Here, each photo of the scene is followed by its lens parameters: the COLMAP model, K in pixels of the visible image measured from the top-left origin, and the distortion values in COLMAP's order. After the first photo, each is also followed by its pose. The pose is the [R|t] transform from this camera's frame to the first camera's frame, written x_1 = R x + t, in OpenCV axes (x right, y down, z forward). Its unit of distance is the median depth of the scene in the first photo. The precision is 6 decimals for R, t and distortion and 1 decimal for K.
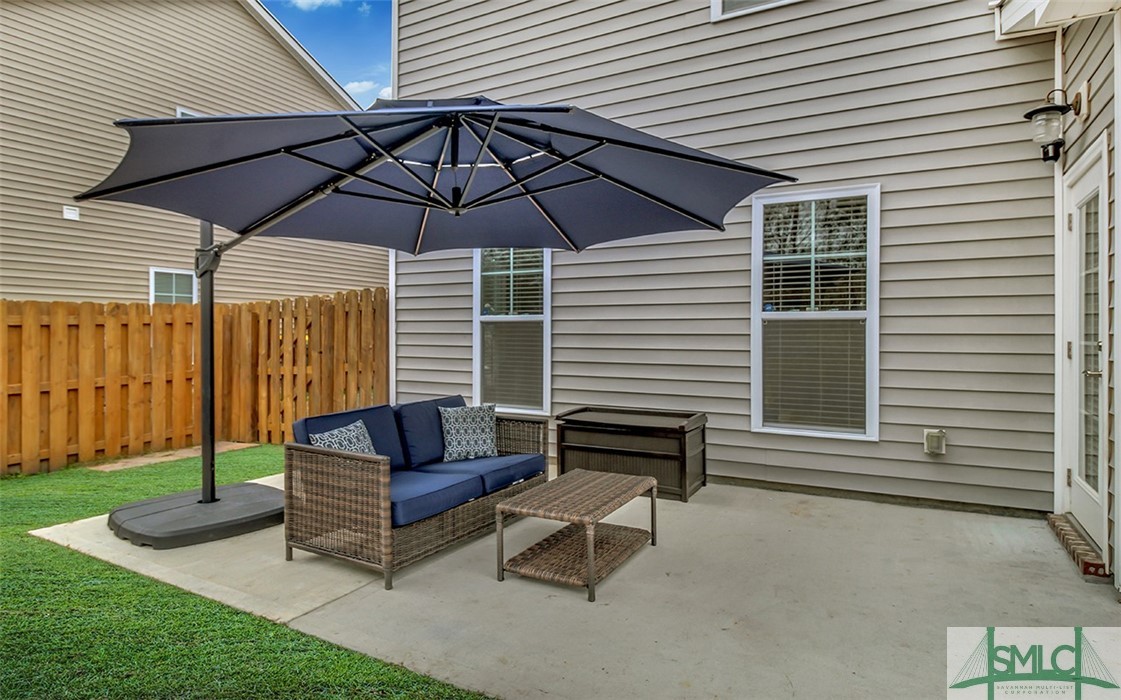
lens RADIAL K [[613.7, 0, 560.9], [0, 613.7, 333.3], [0, 0, 1]] dist [0.000259, -0.000075]
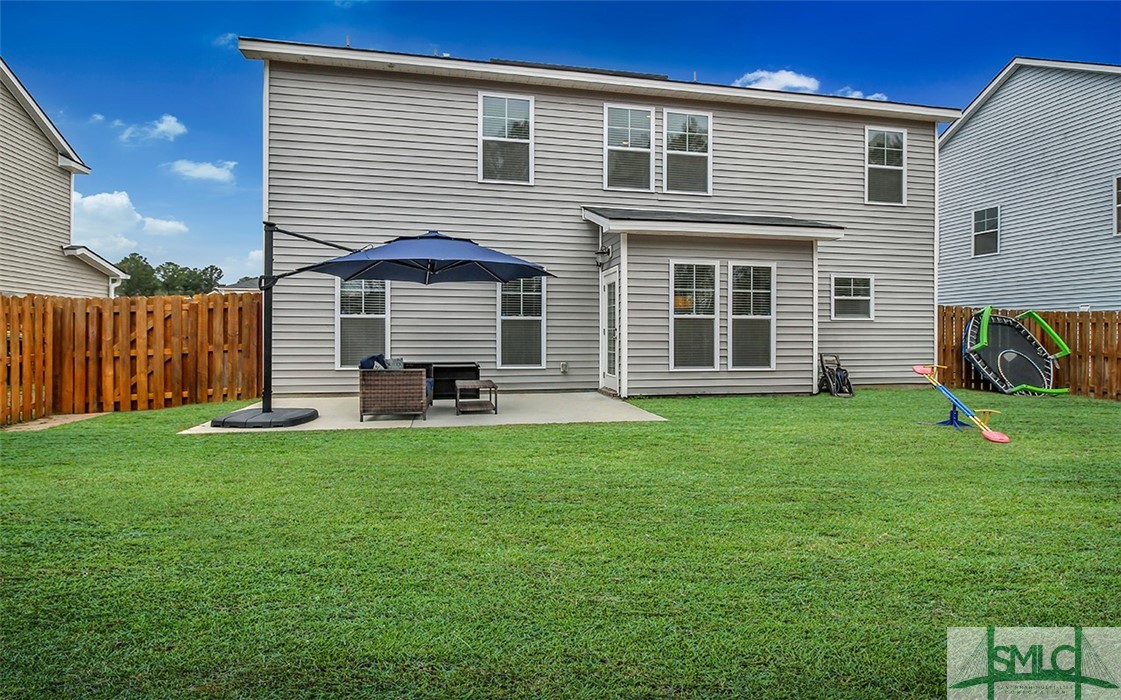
lens RADIAL K [[613.7, 0, 560.9], [0, 613.7, 333.3], [0, 0, 1]] dist [0.000259, -0.000075]
pose [[0.753675, 0.003838, 0.657236, -1.000709], [-0.003157, 0.999993, -0.002219, 0.033057], [-0.657240, -0.000402, 0.753681, -0.859489]]
